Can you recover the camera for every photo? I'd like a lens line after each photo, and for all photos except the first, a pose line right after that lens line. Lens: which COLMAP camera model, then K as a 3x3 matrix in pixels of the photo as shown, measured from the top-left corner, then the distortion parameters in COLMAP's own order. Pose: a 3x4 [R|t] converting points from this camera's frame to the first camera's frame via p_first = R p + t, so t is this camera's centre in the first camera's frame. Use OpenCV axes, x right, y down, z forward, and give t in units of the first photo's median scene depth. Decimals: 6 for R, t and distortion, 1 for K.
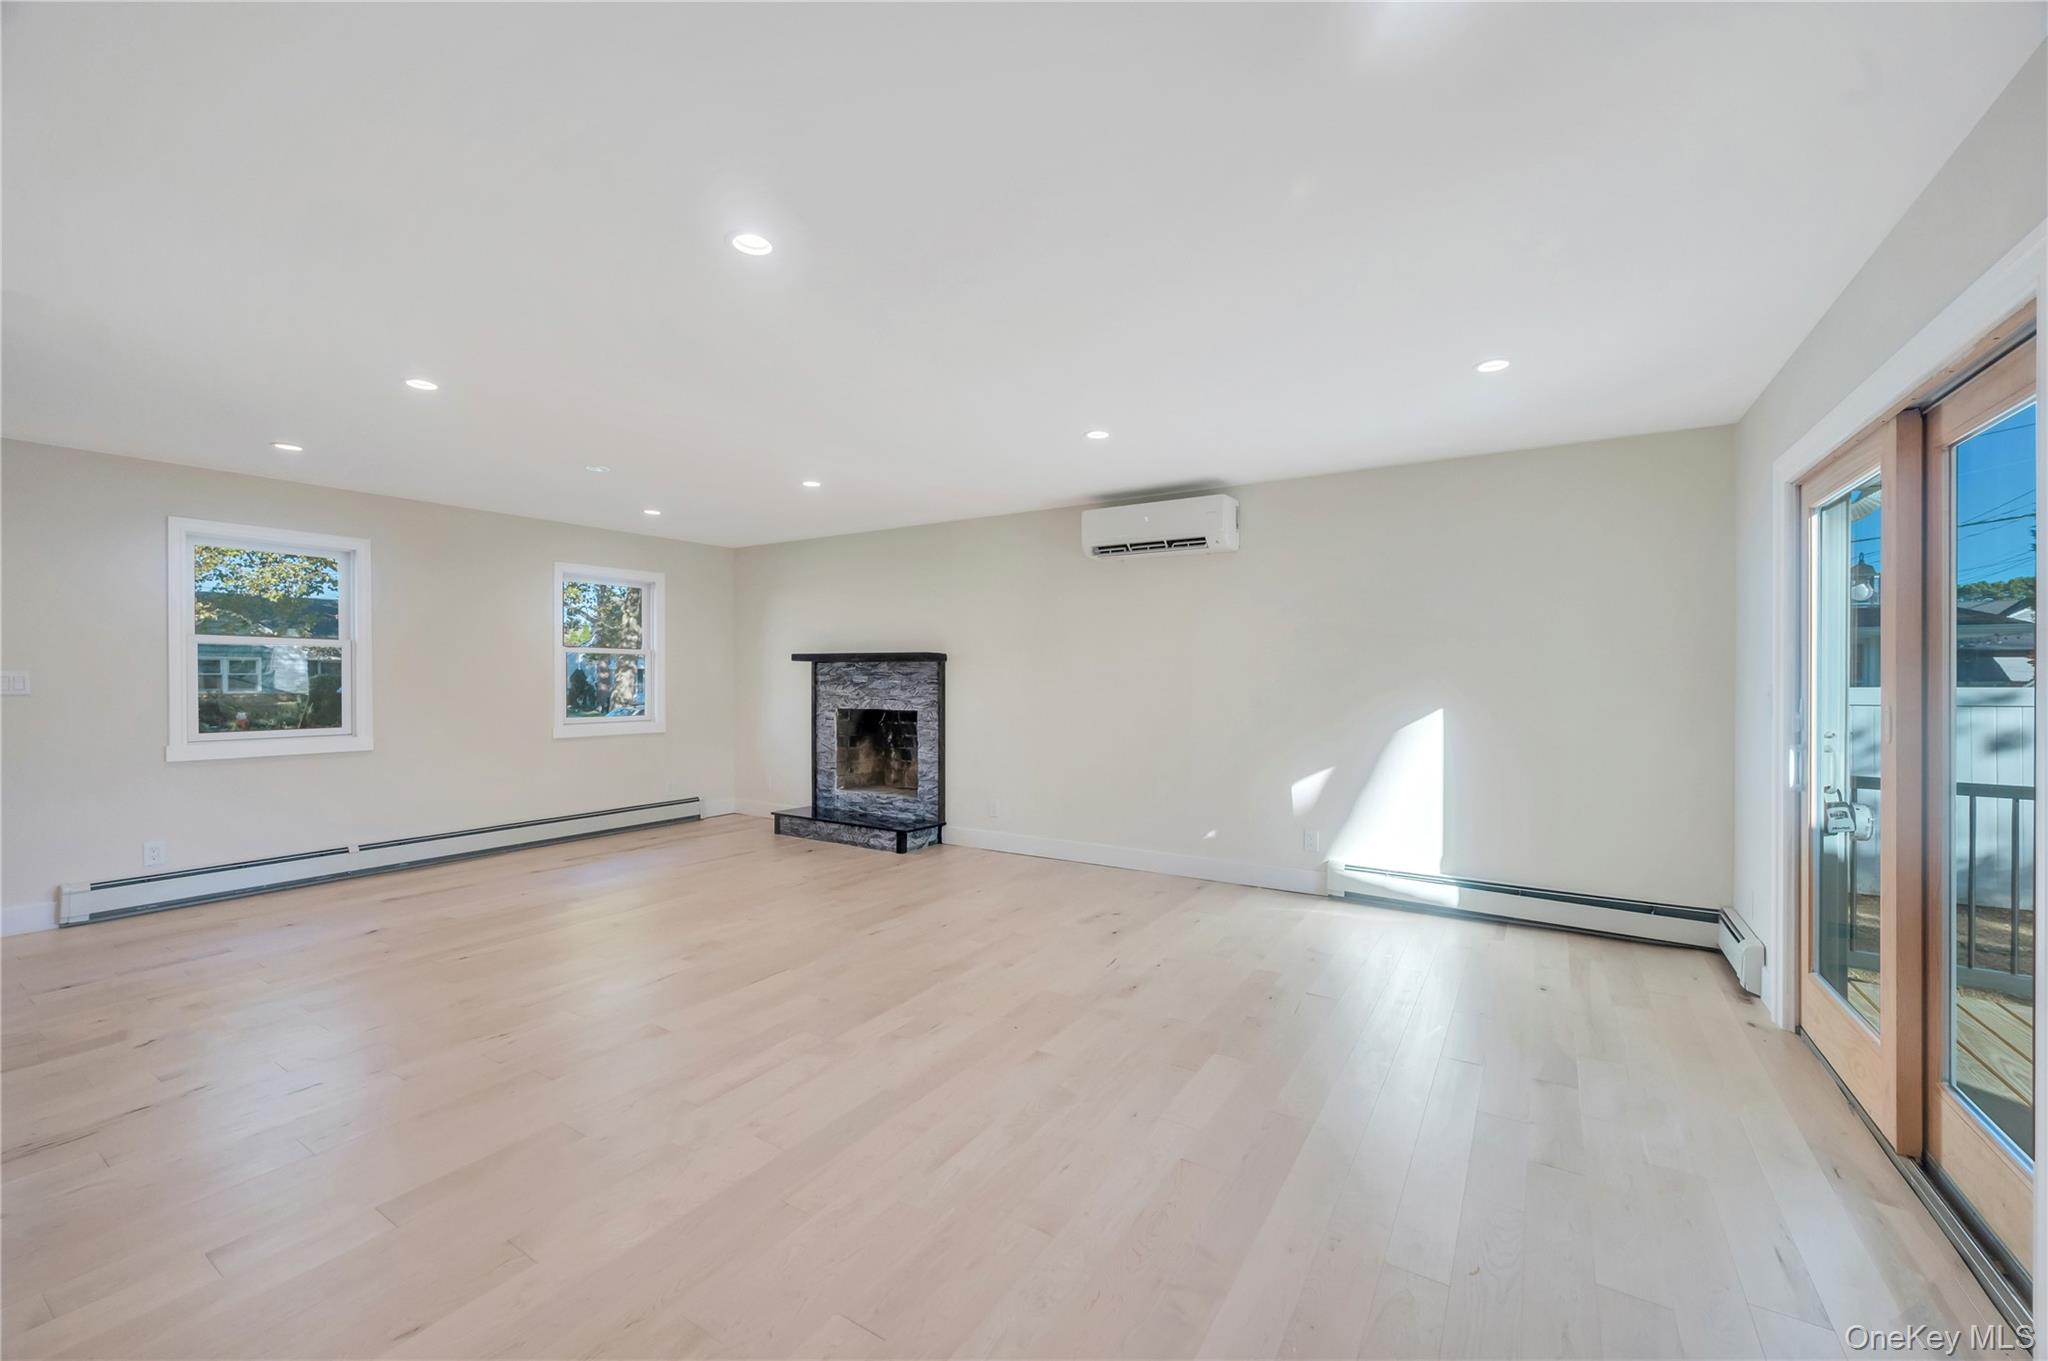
lens RADIAL K [[816.5, 0, 1023.5], [0, 816.5, 685.6], [0, 0, 1]] dist [-0.002649, -0.000151]
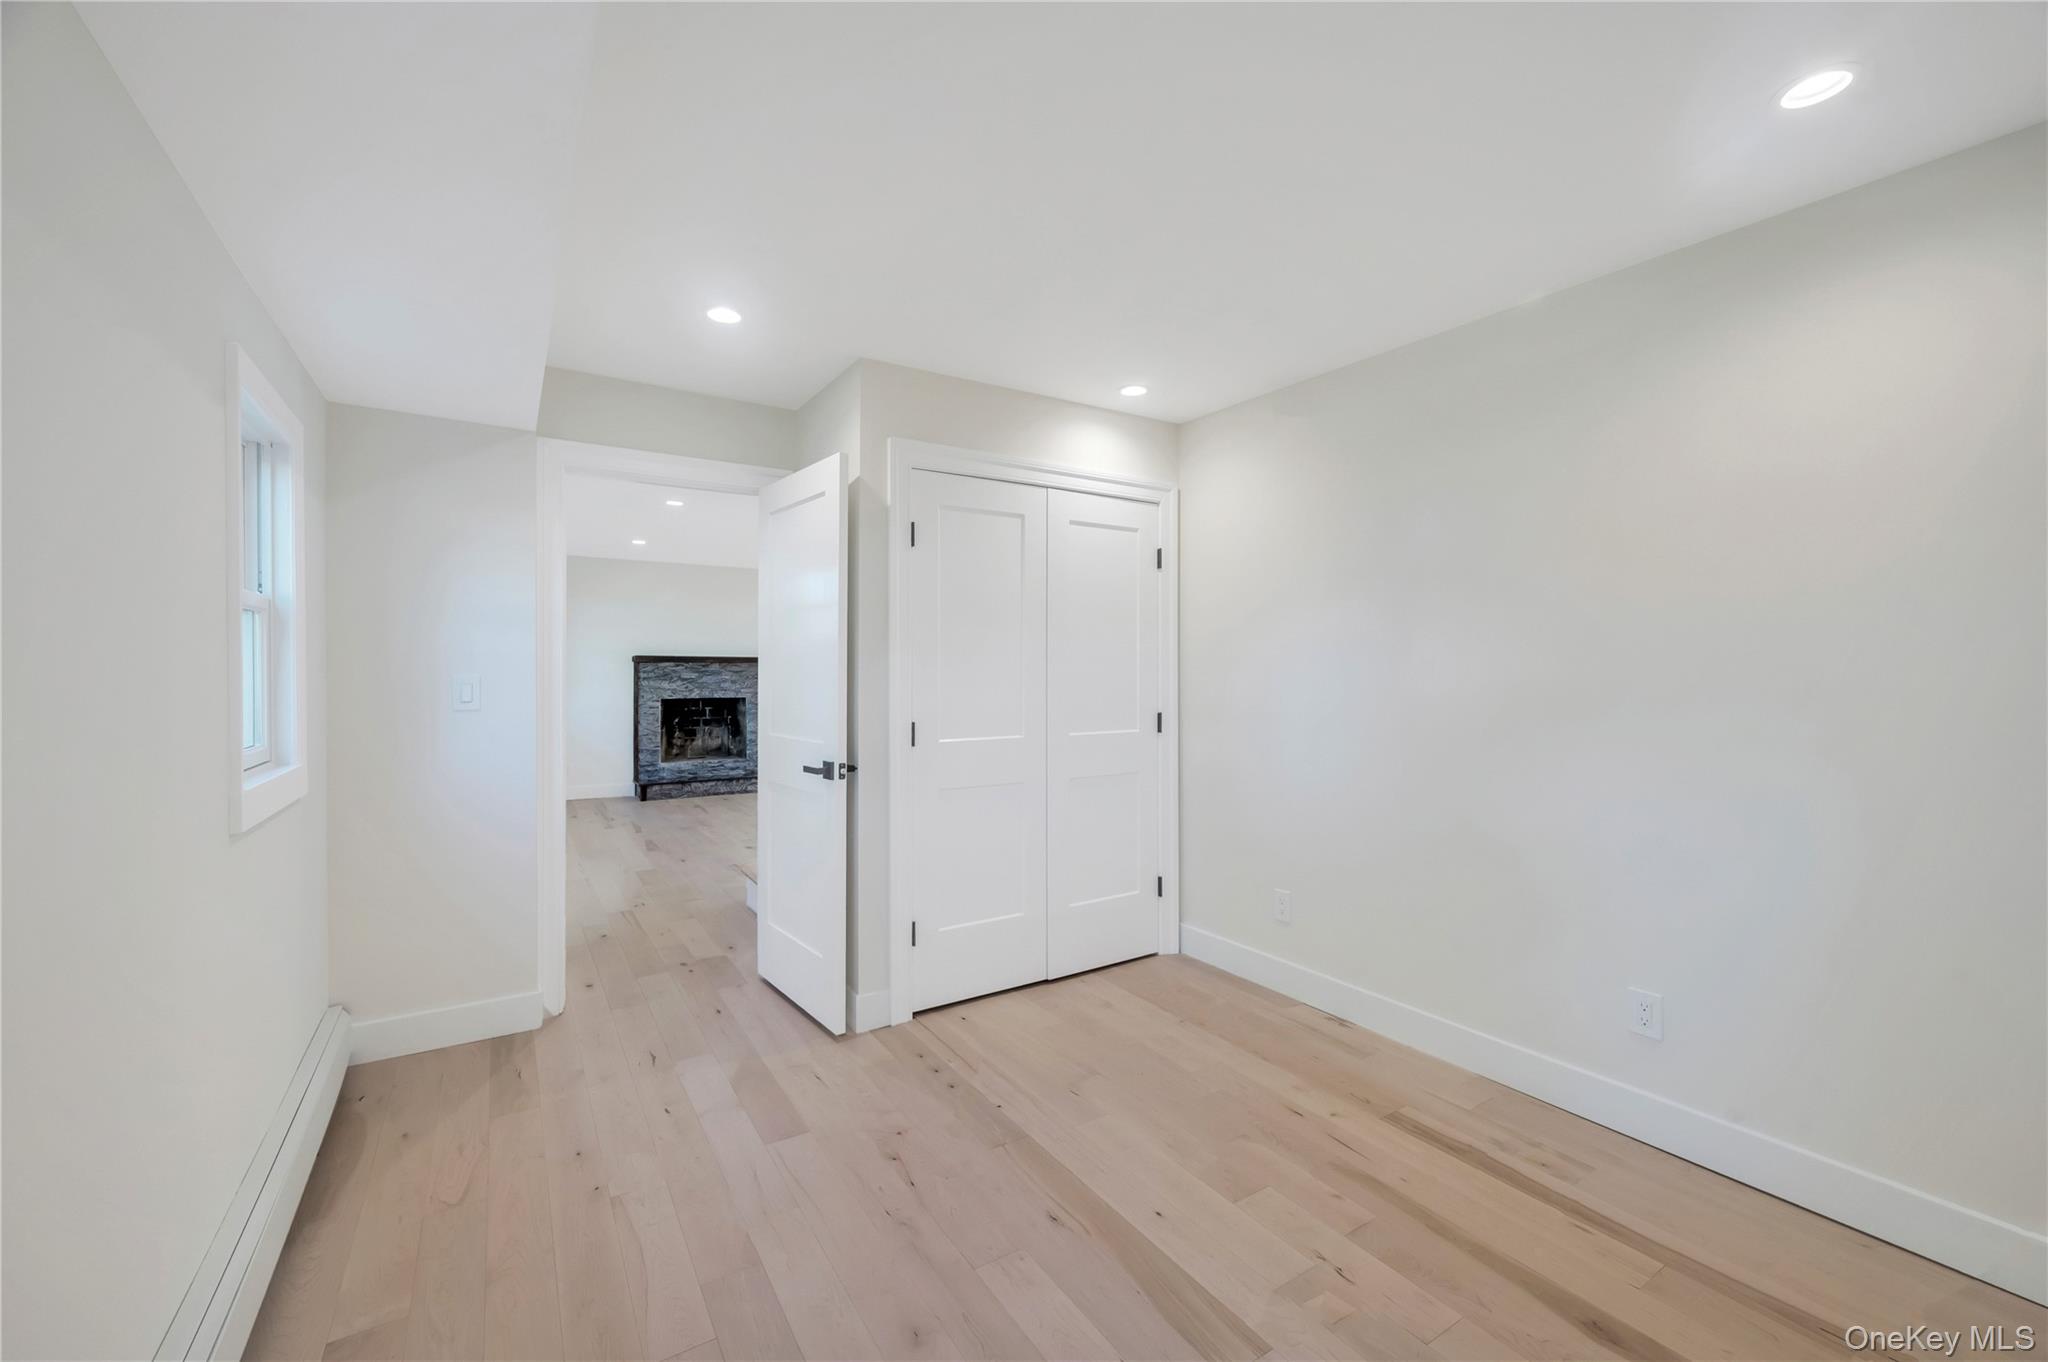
lens RADIAL K [[816.5, 0, 1012.5], [0, 816.5, 672.7], [0, 0, 1]] dist [-0.002649, -0.000151]
pose [[0.424154, -0.002522, 0.905587, -1.197308], [0.009704, 0.999951, -0.001760, -0.005551], [-0.905538, 0.009534, 0.424158, -0.030864]]
